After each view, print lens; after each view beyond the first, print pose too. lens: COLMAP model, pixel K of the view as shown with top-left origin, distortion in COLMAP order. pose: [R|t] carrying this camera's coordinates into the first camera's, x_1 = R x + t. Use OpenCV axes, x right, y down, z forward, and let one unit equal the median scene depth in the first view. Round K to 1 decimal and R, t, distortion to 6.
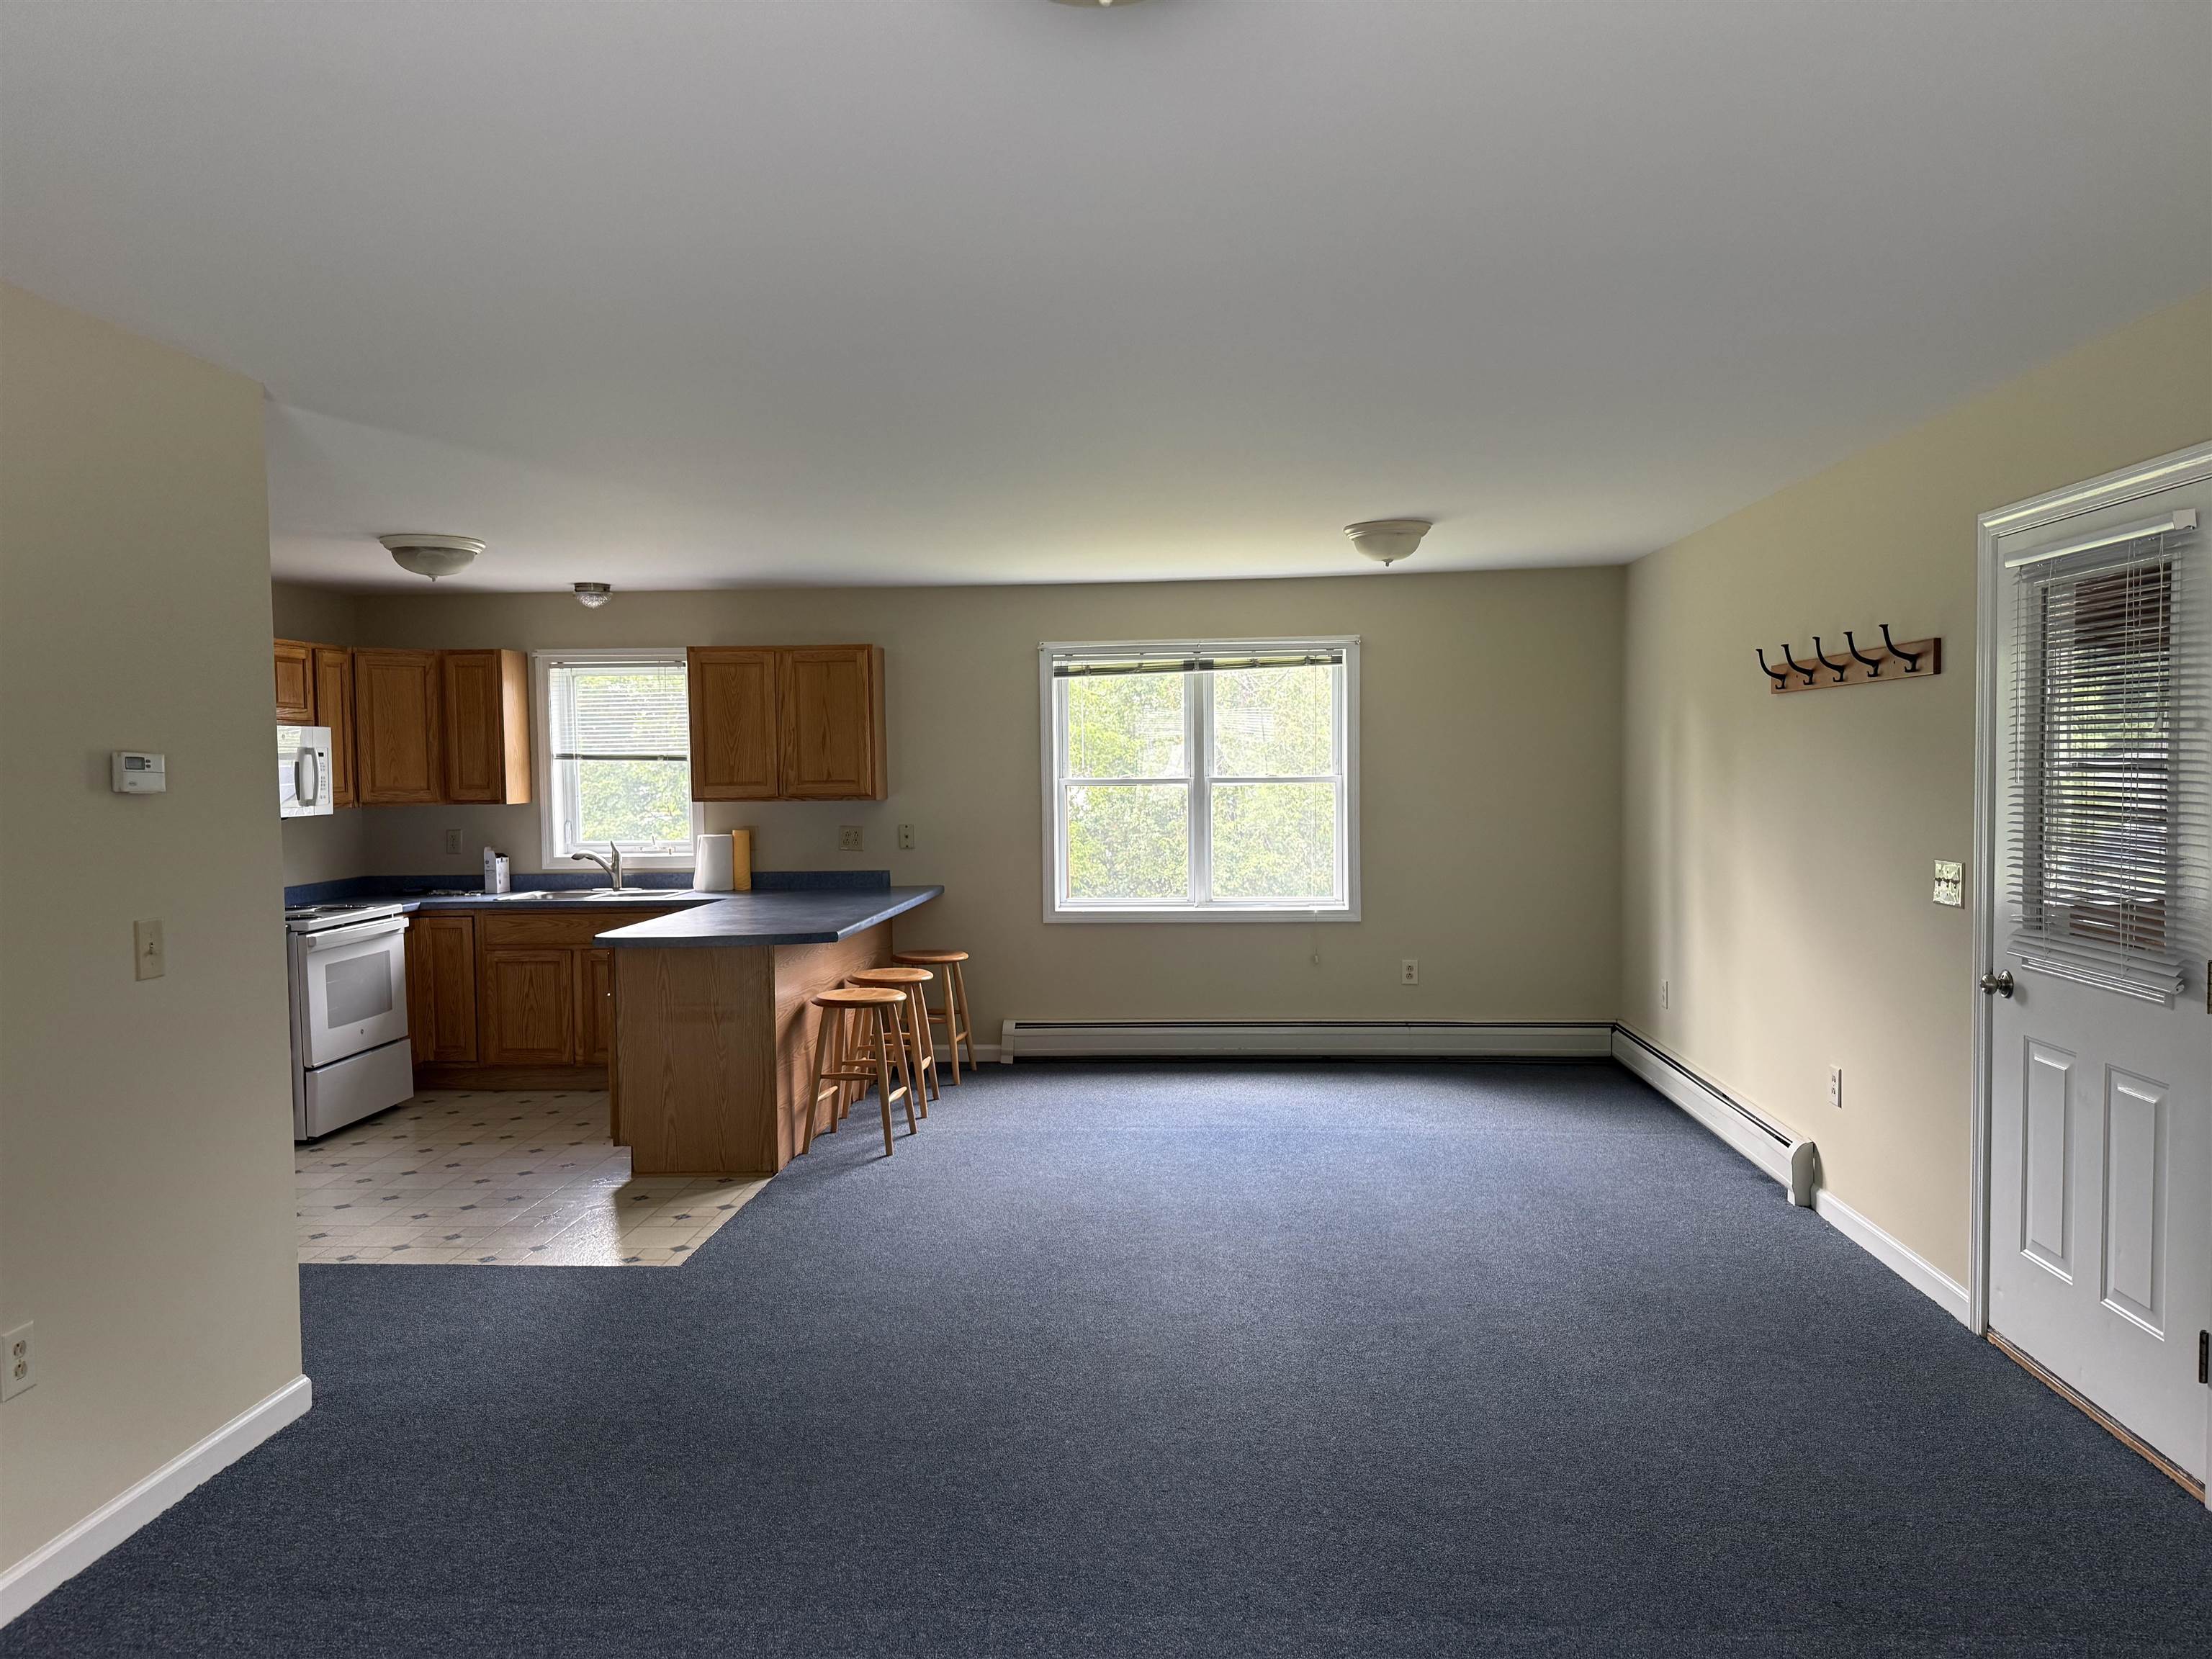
lens RADIAL K [[1588.9, 0, 1110.1], [0, 1588.9, 831.1], [0, 0, 1]] dist [0.044141, -0.054436]
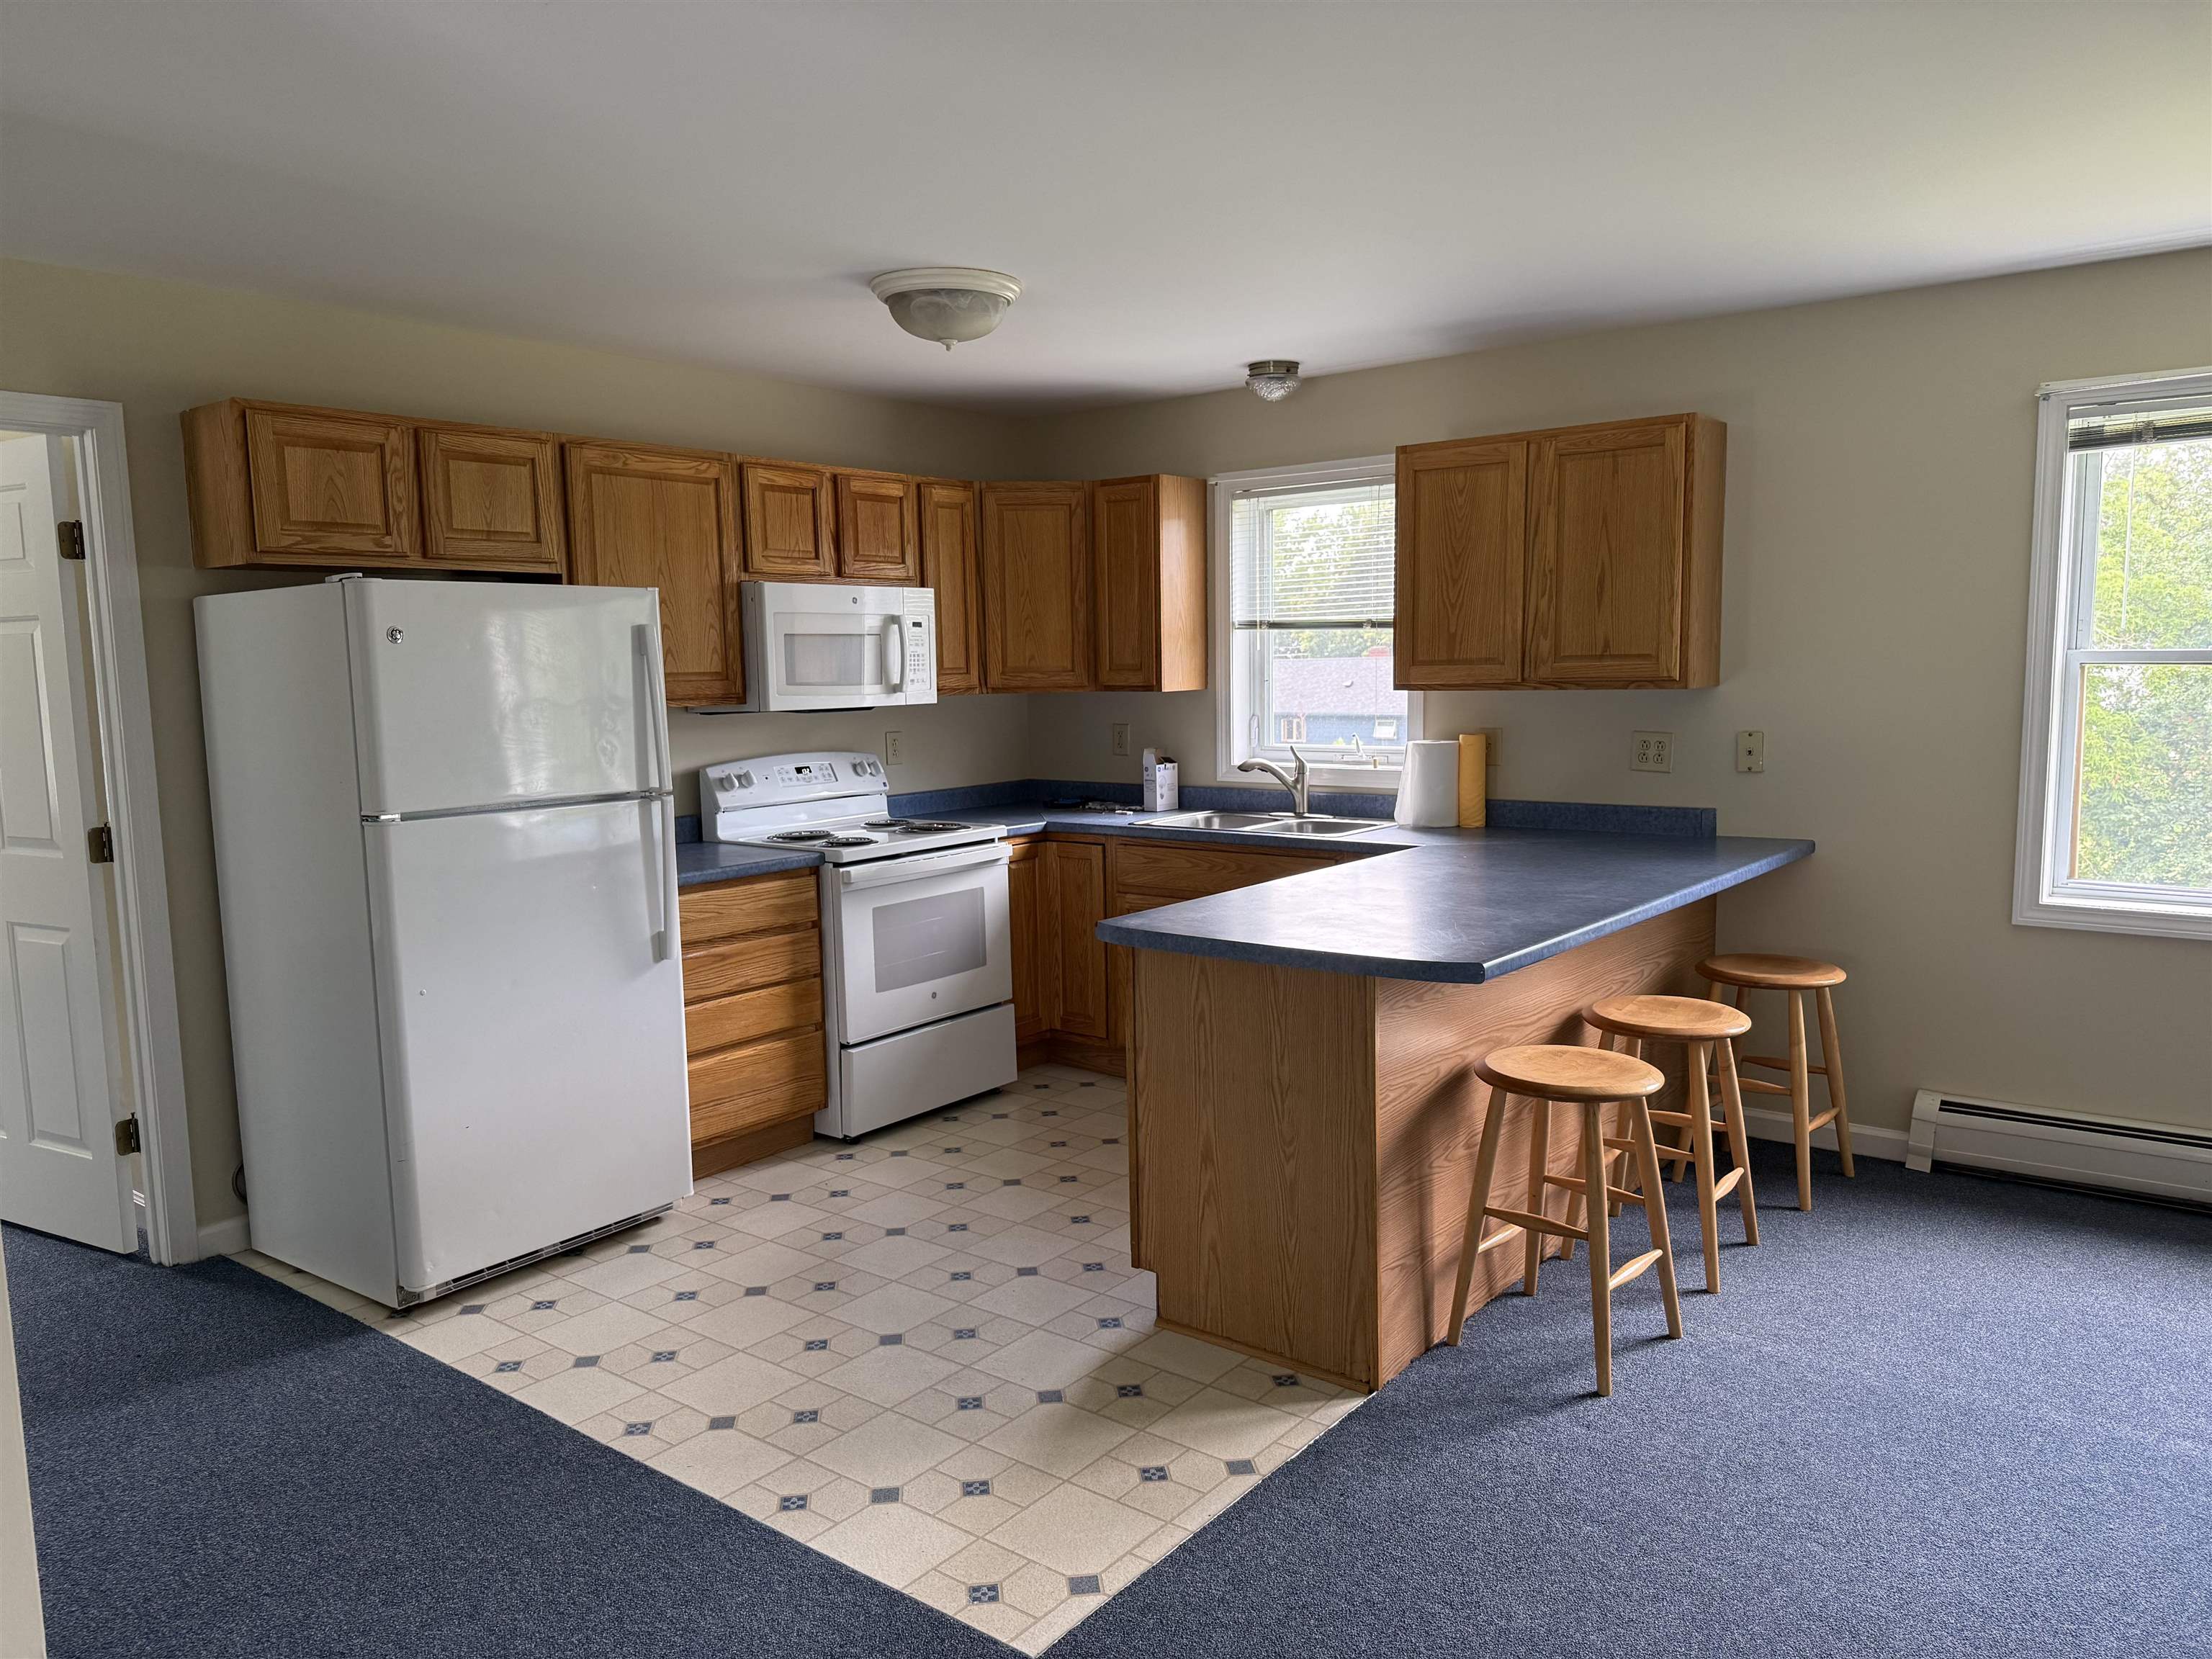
lens RADIAL K [[1588.9, 0, 1065.8], [0, 1588.9, 843.4], [0, 0, 1]] dist [0.044141, -0.054436]
pose [[0.821939, 0.064239, -0.565941, -0.000838], [-0.016103, 0.995843, 0.089649, -0.012174], [0.569348, -0.064573, 0.819557, 0.391706]]
